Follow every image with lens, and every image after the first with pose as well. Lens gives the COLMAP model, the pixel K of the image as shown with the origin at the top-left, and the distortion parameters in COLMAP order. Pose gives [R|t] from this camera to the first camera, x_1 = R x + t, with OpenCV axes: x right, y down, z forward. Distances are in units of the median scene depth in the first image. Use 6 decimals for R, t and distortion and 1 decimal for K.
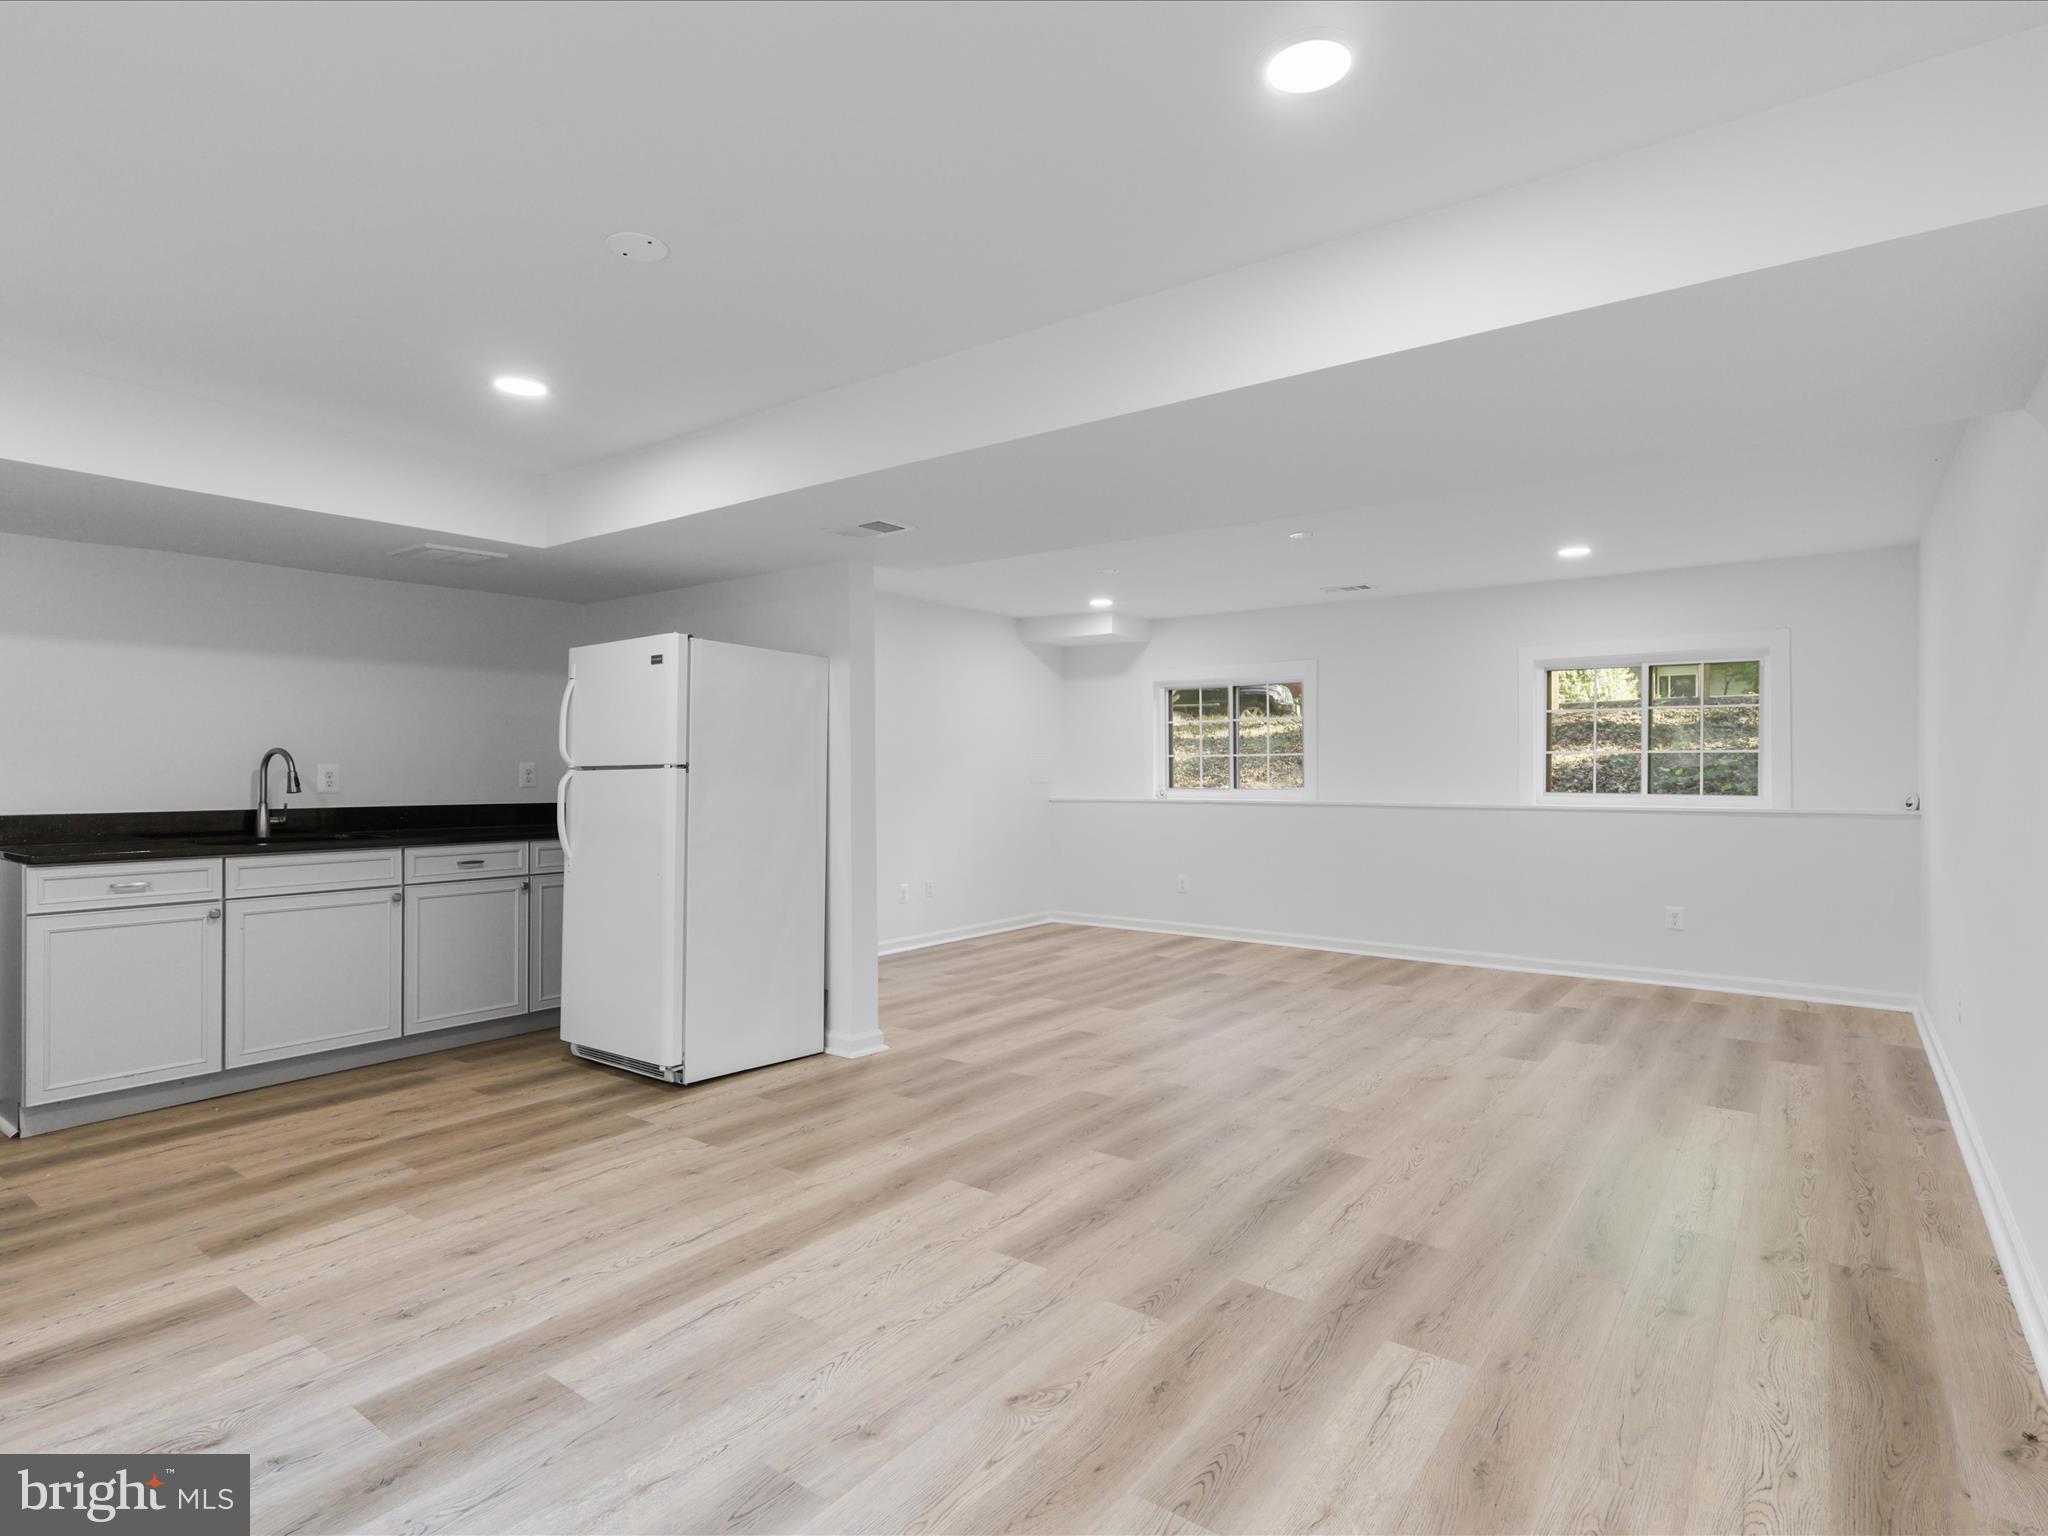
lens RADIAL K [[1075.5, 0, 1017.6], [0, 1075.5, 773.0], [0, 0, 1]] dist [0.000335, 0.002674]
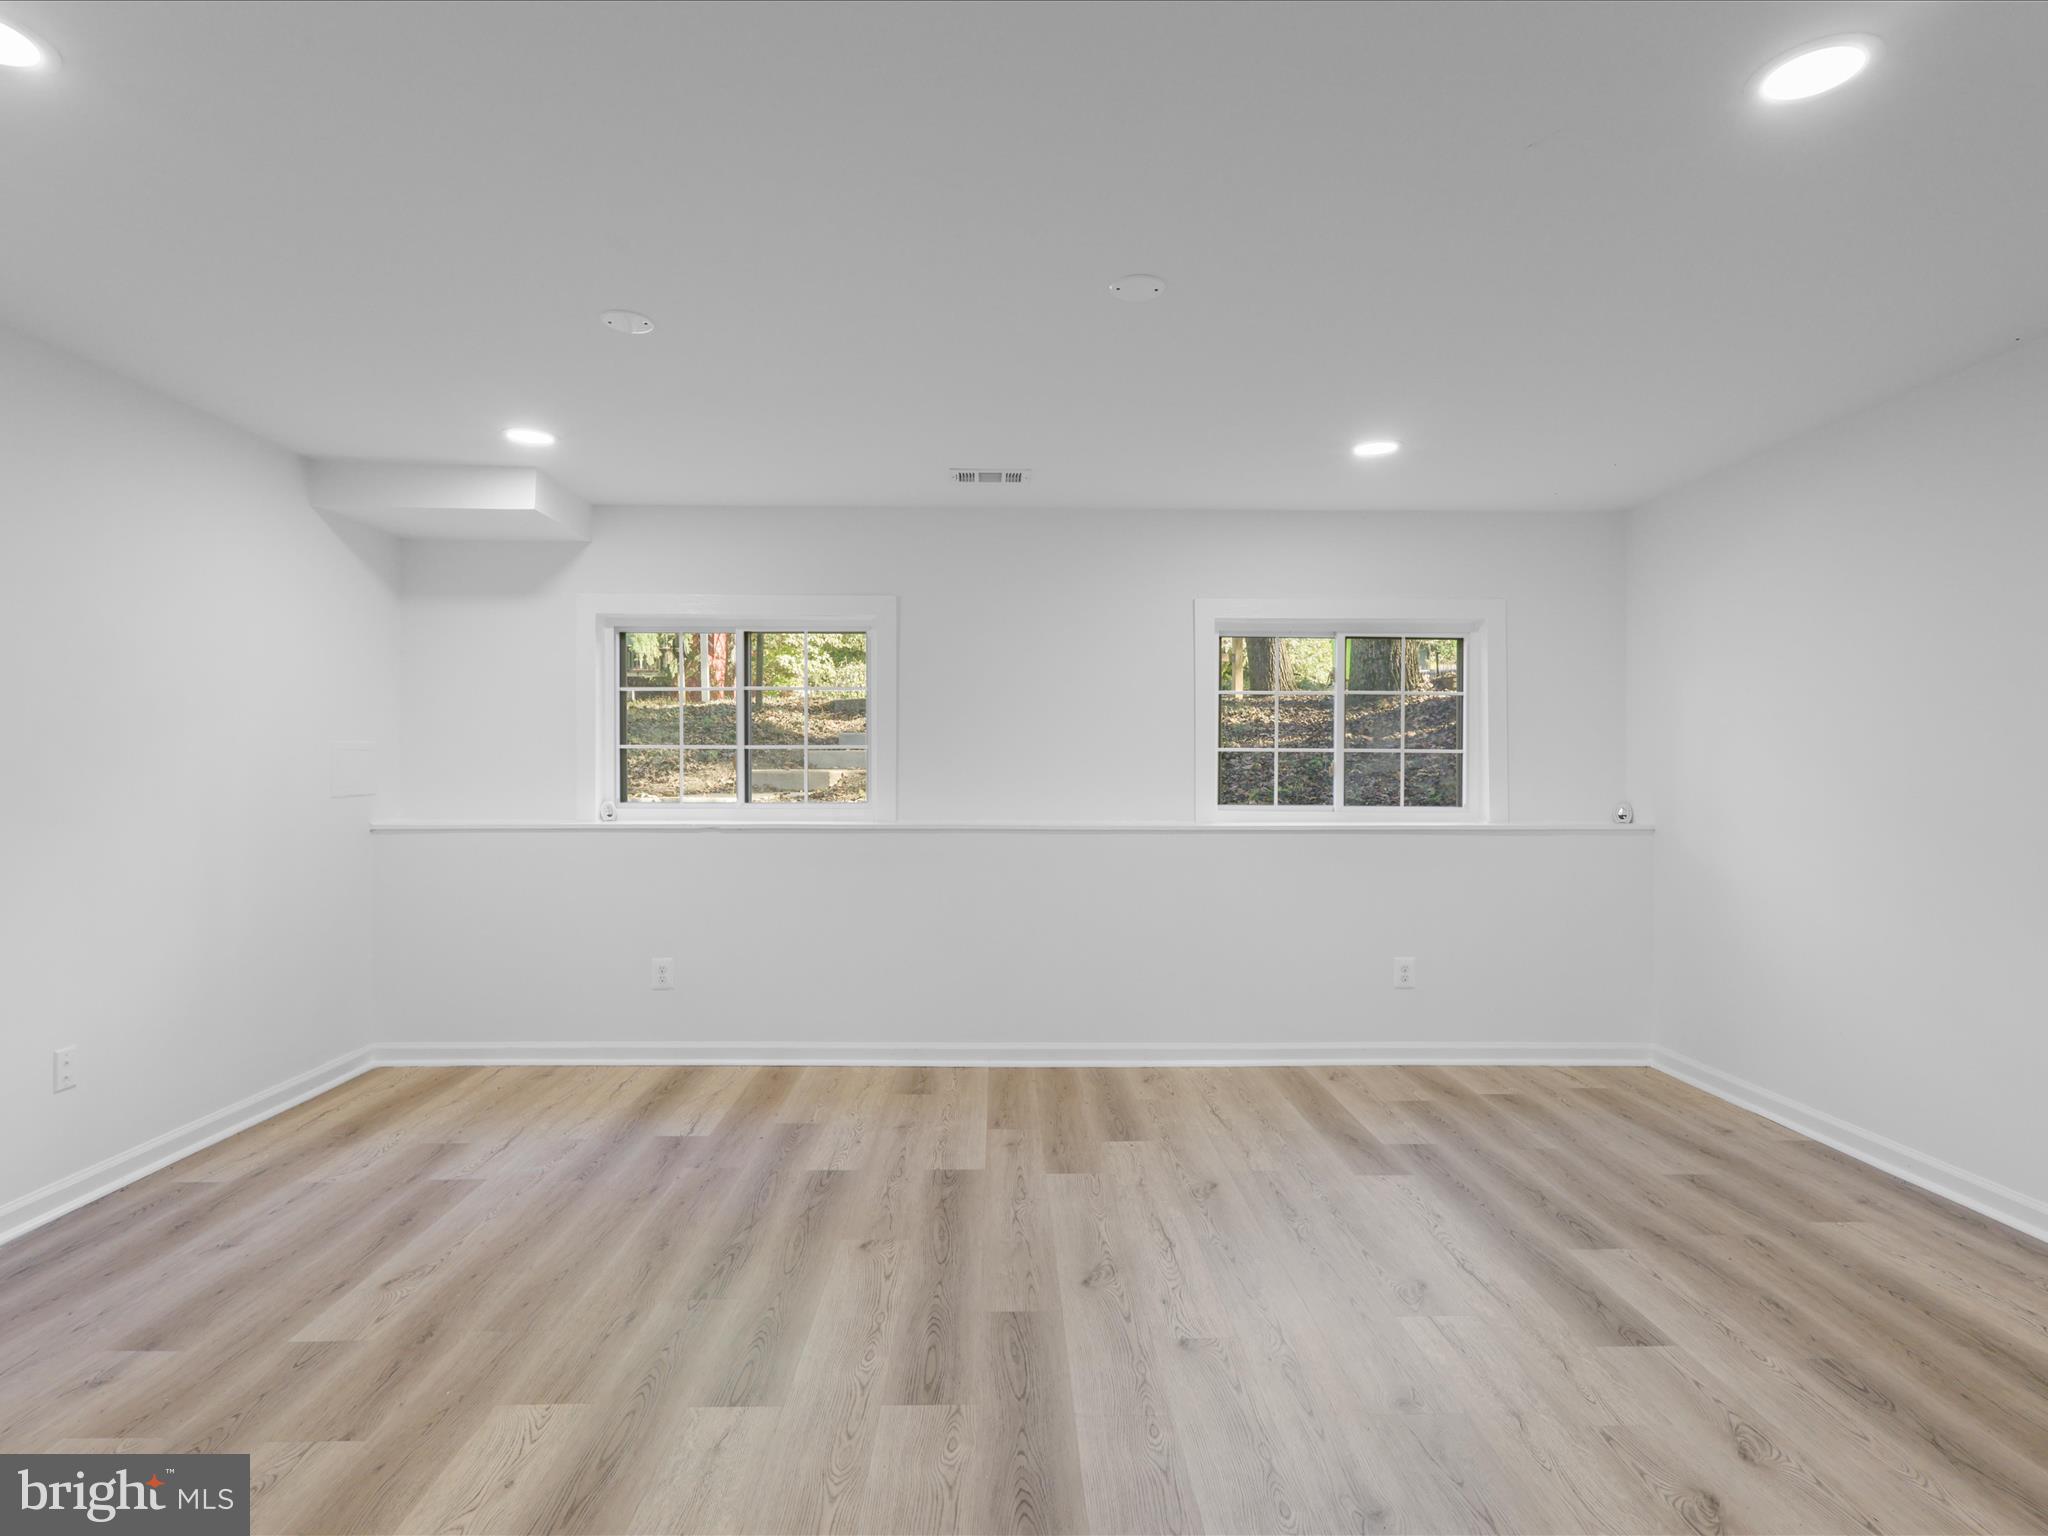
lens RADIAL K [[1068.0, 0, 1020.4], [0, 1068.0, 764.1], [0, 0, 1]] dist [-0.000572, 0.000138]
pose [[0.787032, 0.005629, 0.616886, -0.085317], [-0.002019, 0.999977, -0.006549, -0.006782], [-0.616909, 0.003909, 0.787025, 0.831256]]
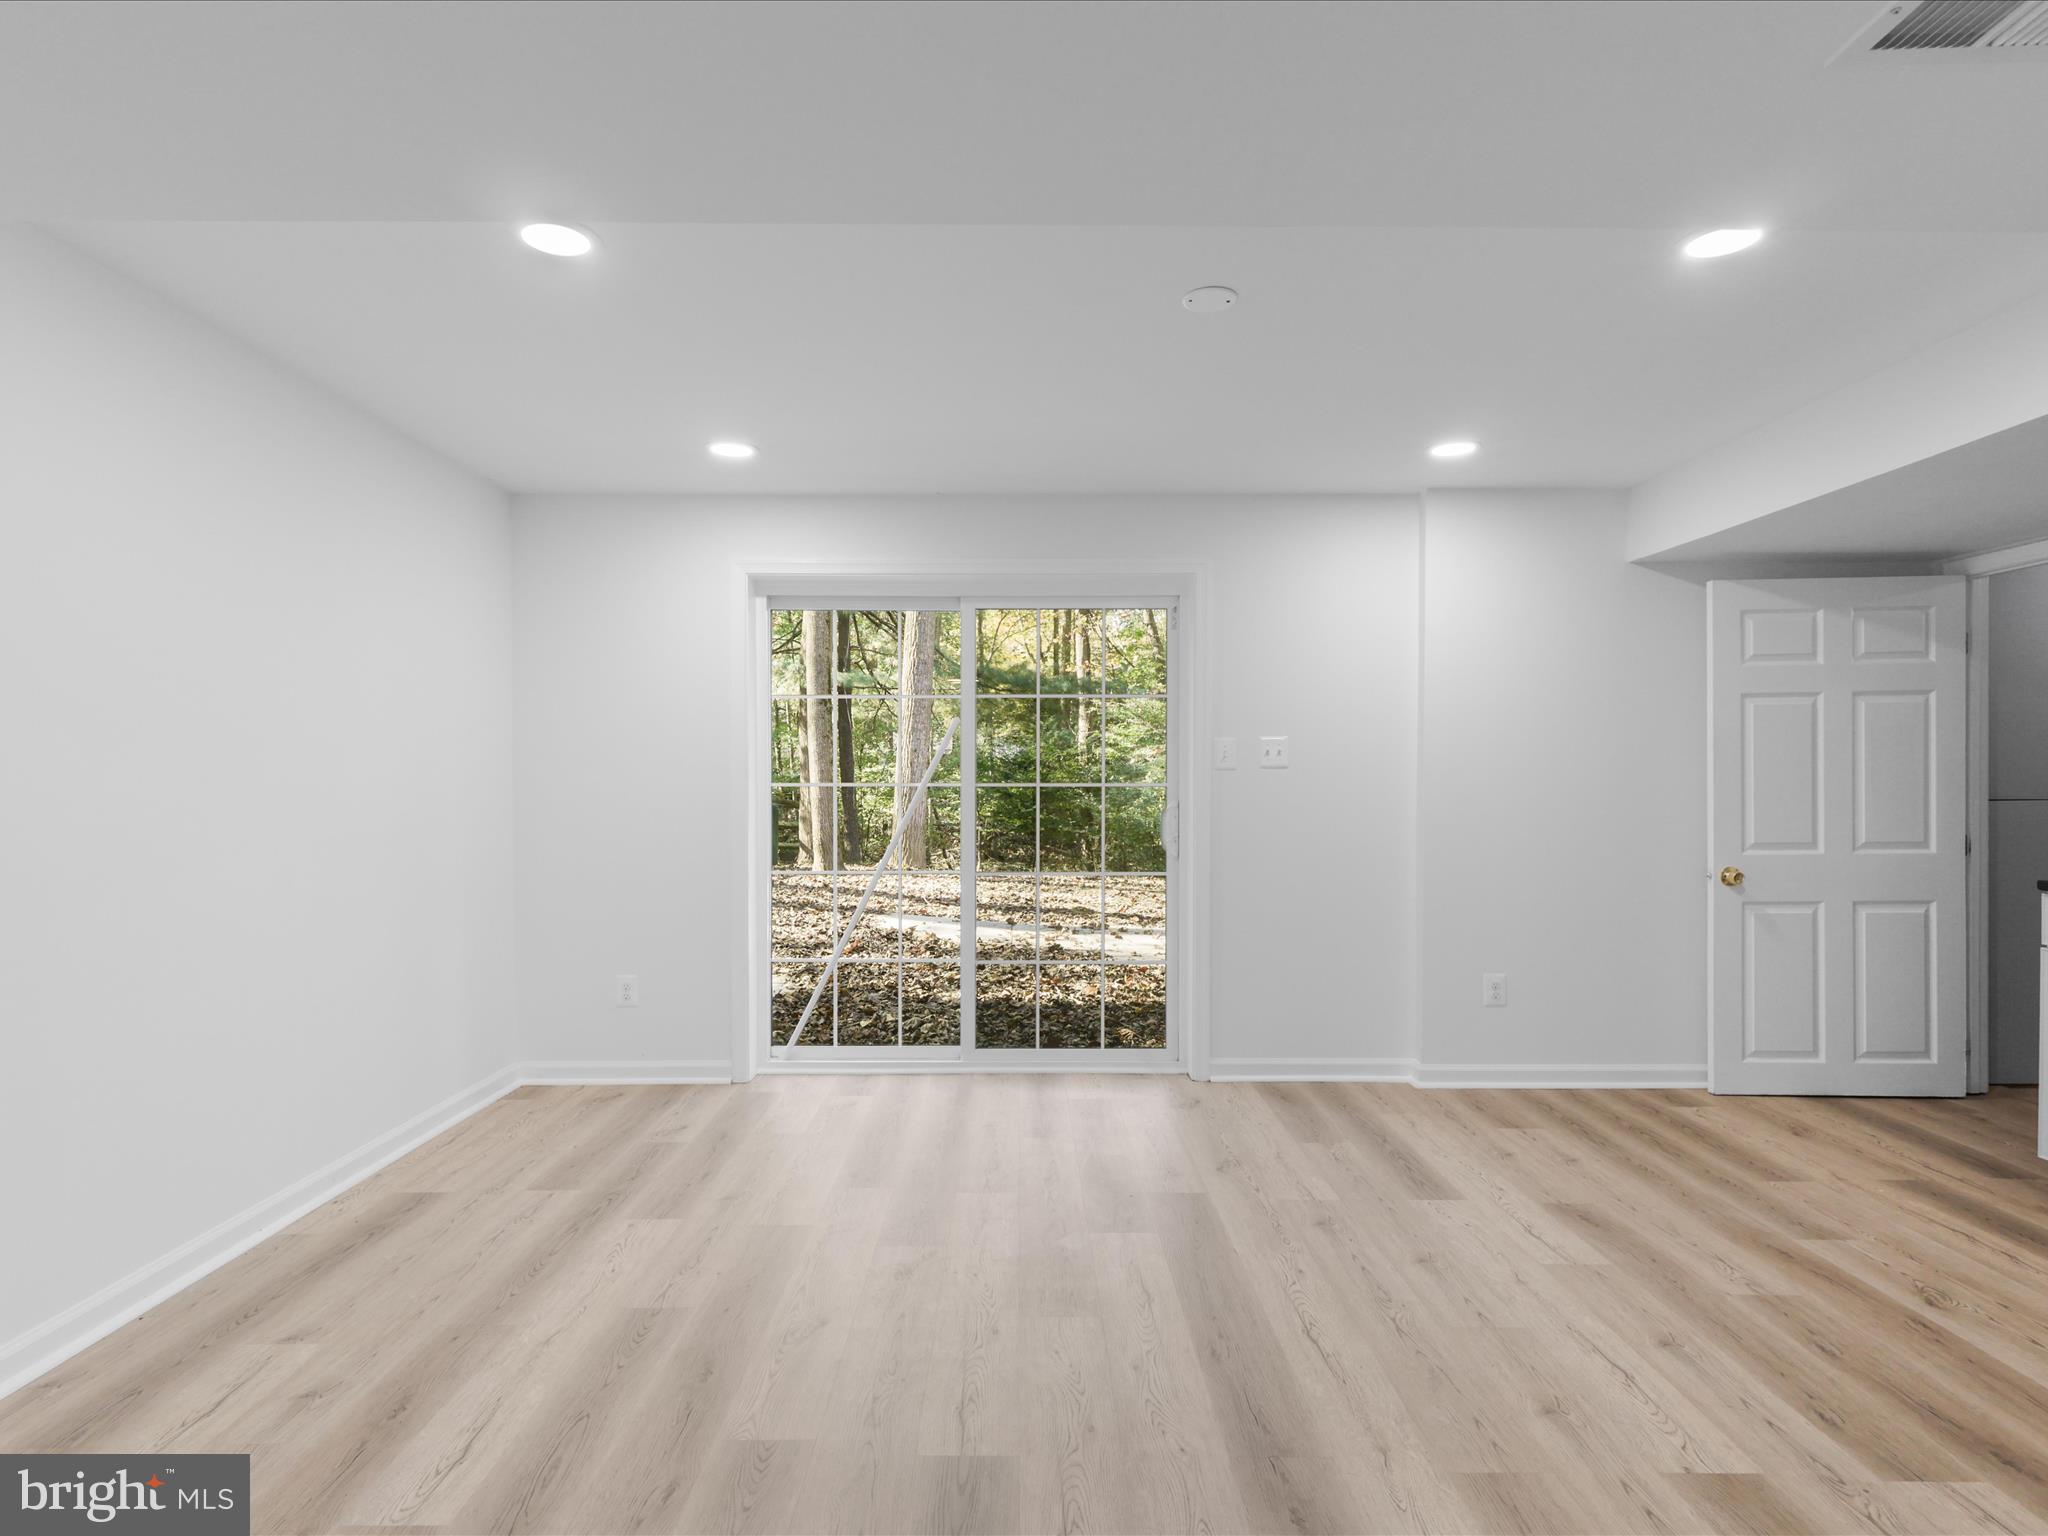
lens RADIAL K [[1083.3, 0, 1020.8], [0, 1083.3, 793.7], [0, 0, 1]] dist [0.000458, -0.000347]
pose [[-0.798582, 0.006245, -0.601854, 0.259773], [-0.002369, 0.999906, 0.013518, -0.005144], [0.601882, 0.012221, -0.798492, 1.009602]]
